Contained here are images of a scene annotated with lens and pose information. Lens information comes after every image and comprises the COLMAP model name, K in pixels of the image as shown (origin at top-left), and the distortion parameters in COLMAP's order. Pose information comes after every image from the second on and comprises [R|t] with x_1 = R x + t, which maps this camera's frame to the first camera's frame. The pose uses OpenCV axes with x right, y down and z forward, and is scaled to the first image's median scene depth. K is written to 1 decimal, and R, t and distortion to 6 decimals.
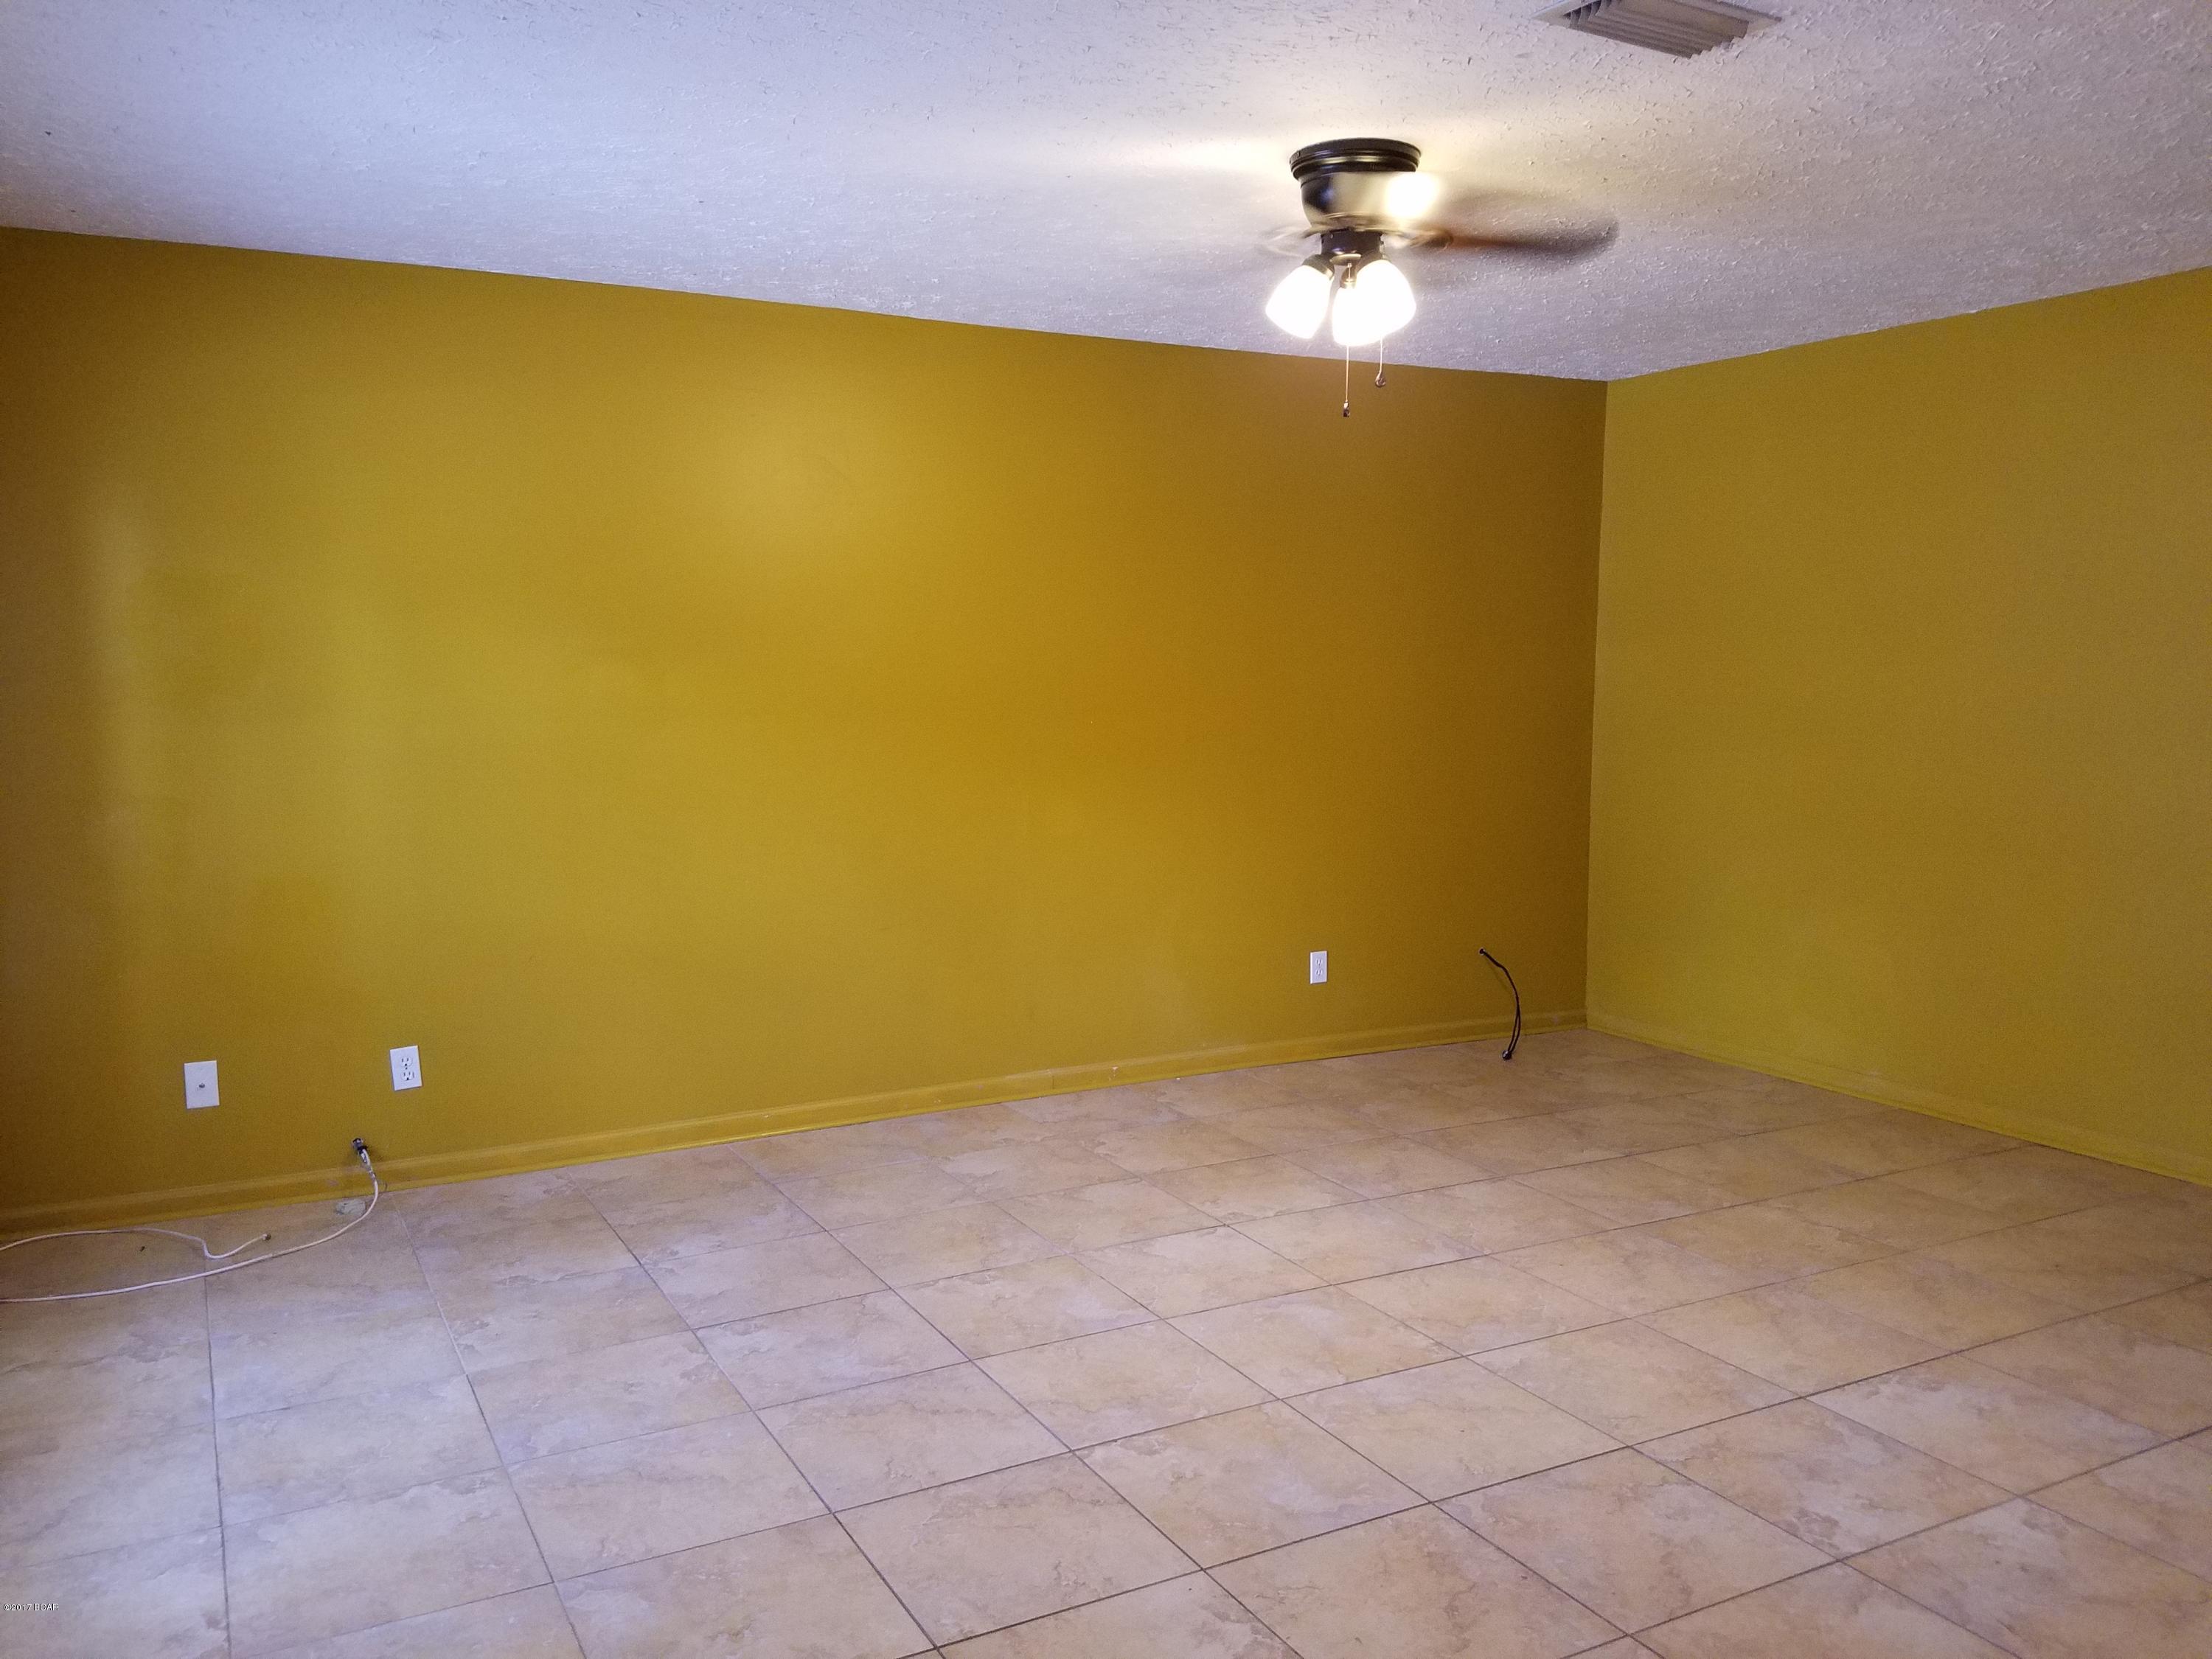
lens RADIAL K [[1748.5, 0, 1099.4], [0, 1748.5, 838.2], [0, 0, 1]] dist [0.113012, -0.184667]
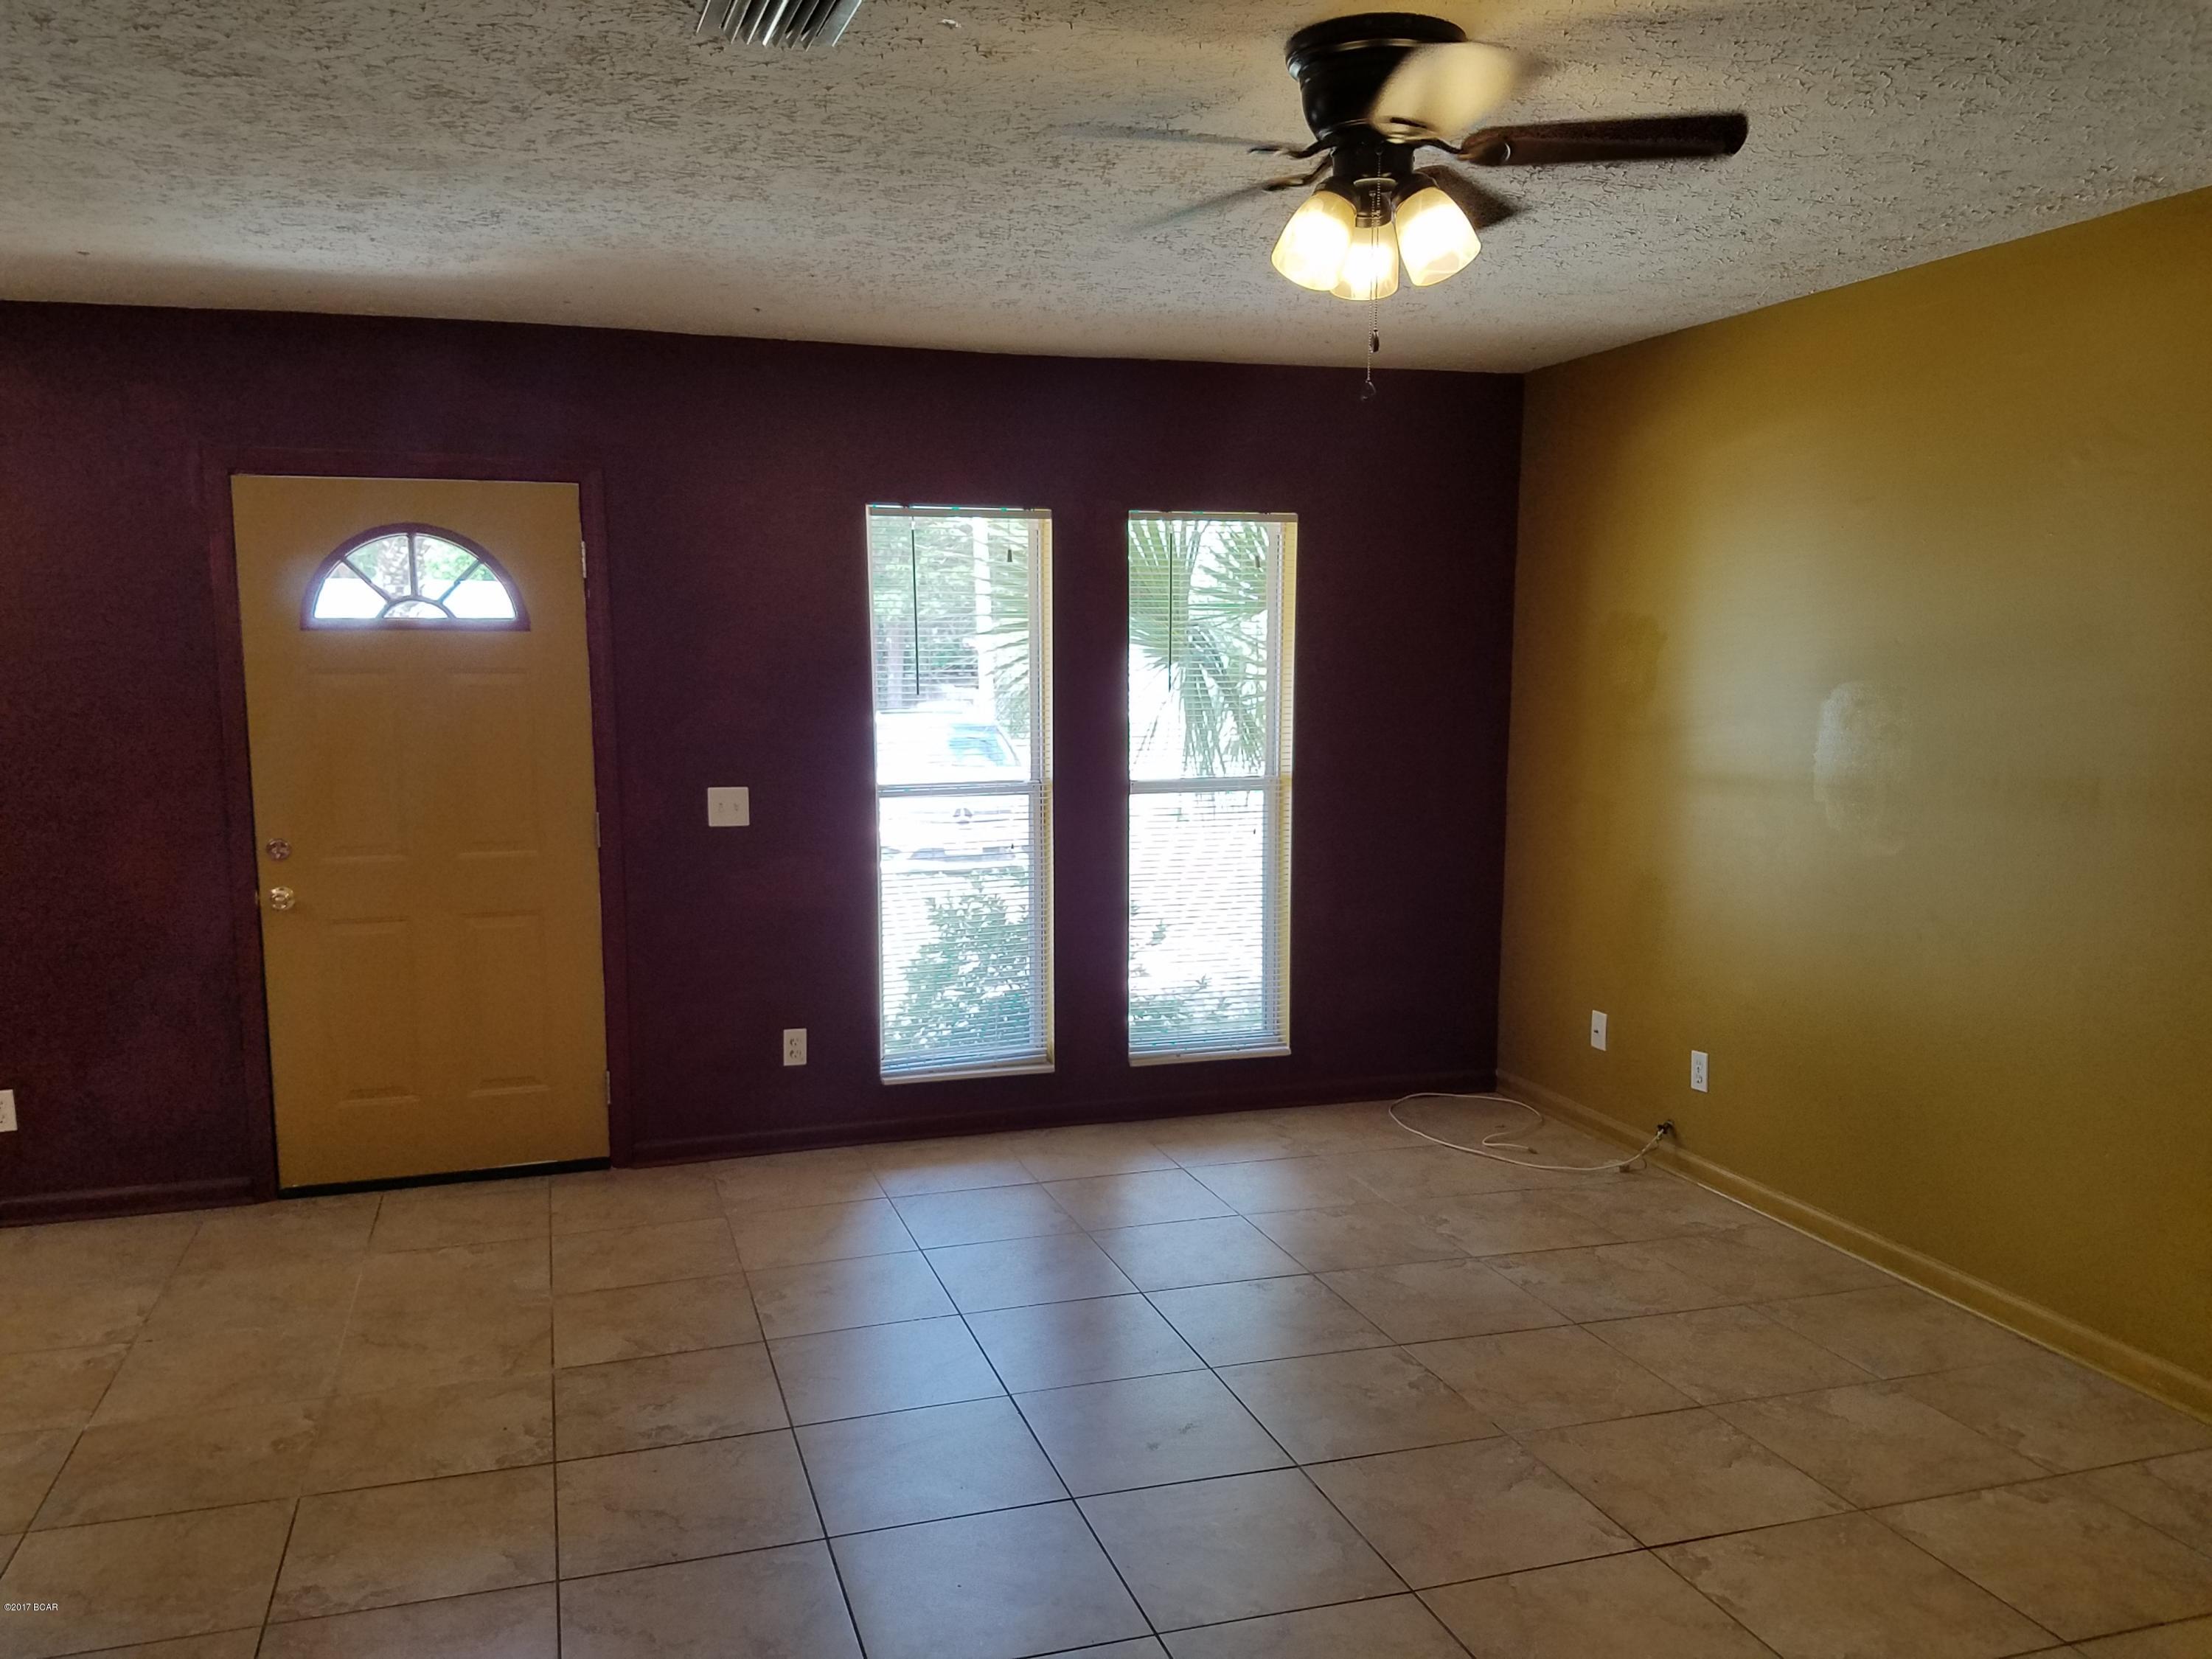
lens RADIAL K [[1748.5, 0, 1099.4], [0, 1748.5, 838.2], [0, 0, 1]] dist [0.113012, -0.184667]
pose [[-0.190759, 0.119875, -0.974290, 0.715360], [-0.096465, 0.985422, 0.140132, -0.126941], [0.976886, 0.120717, -0.176415, 0.815966]]
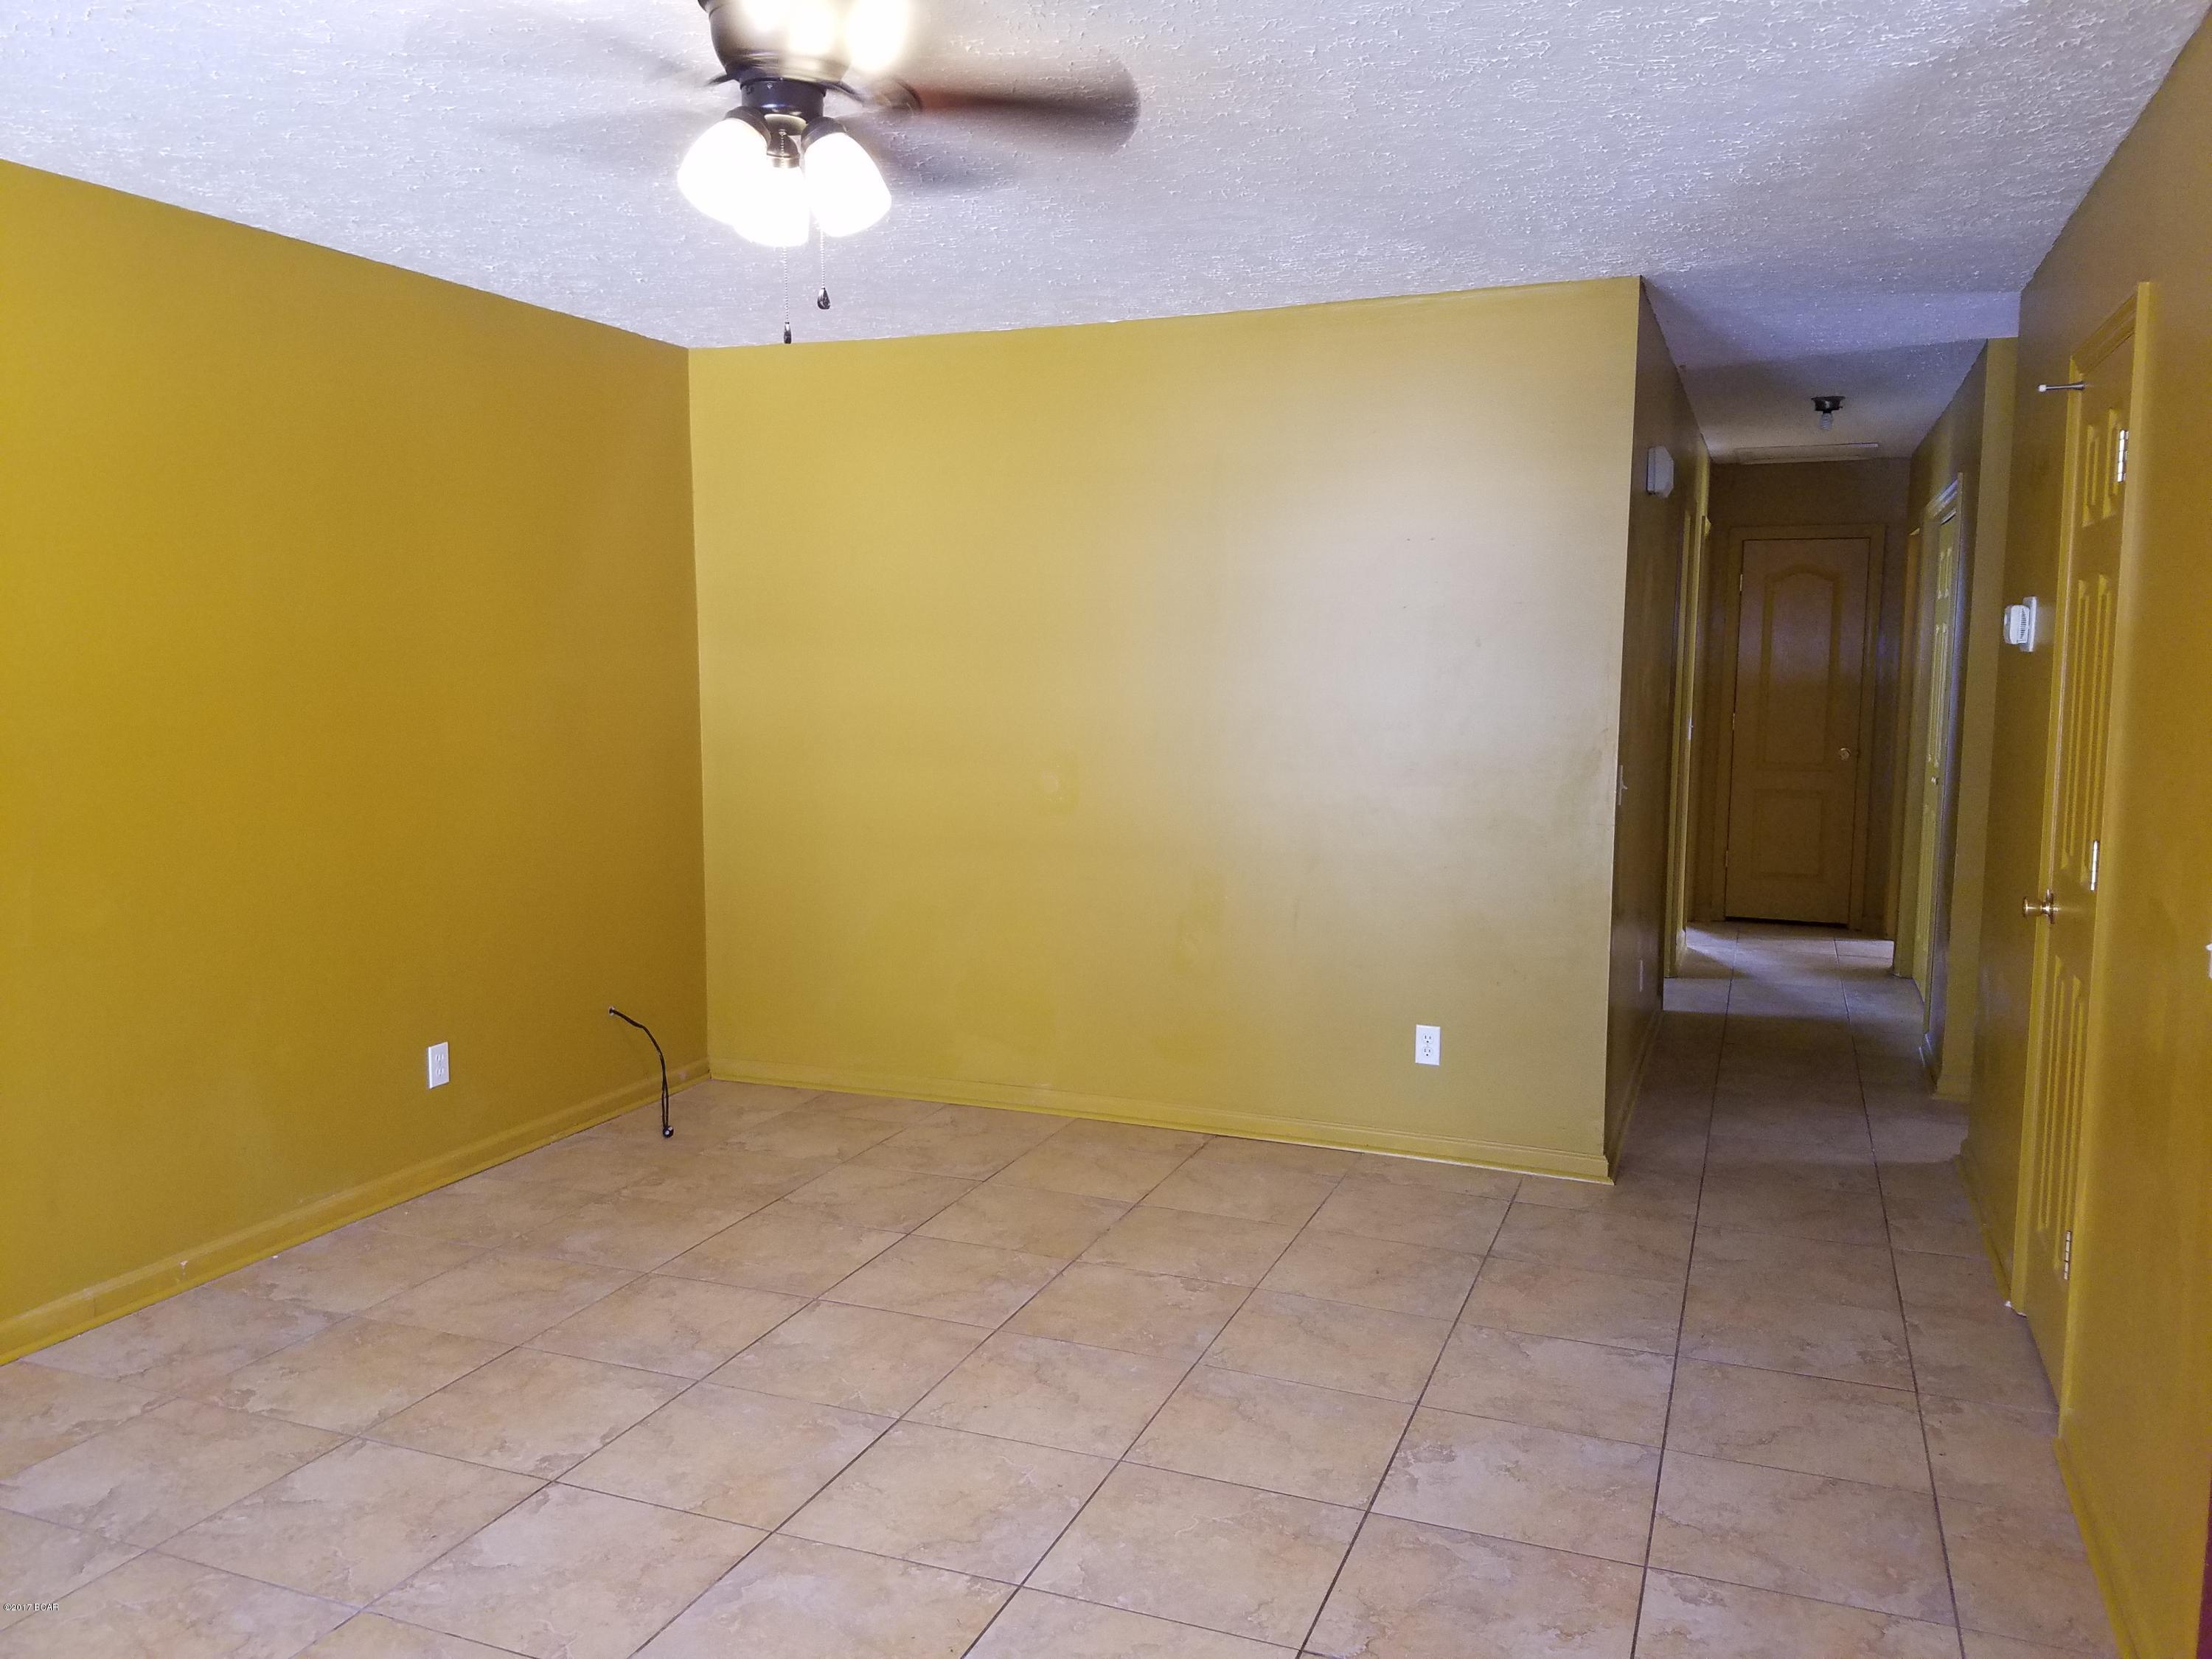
lens RADIAL K [[1748.5, 0, 1099.4], [0, 1748.5, 838.2], [0, 0, 1]] dist [0.113012, -0.184667]
pose [[0.761709, -0.068602, 0.644278, -0.187248], [0.059099, 0.997590, 0.036352, -0.045783], [-0.645219, 0.010387, 0.763927, 0.291786]]
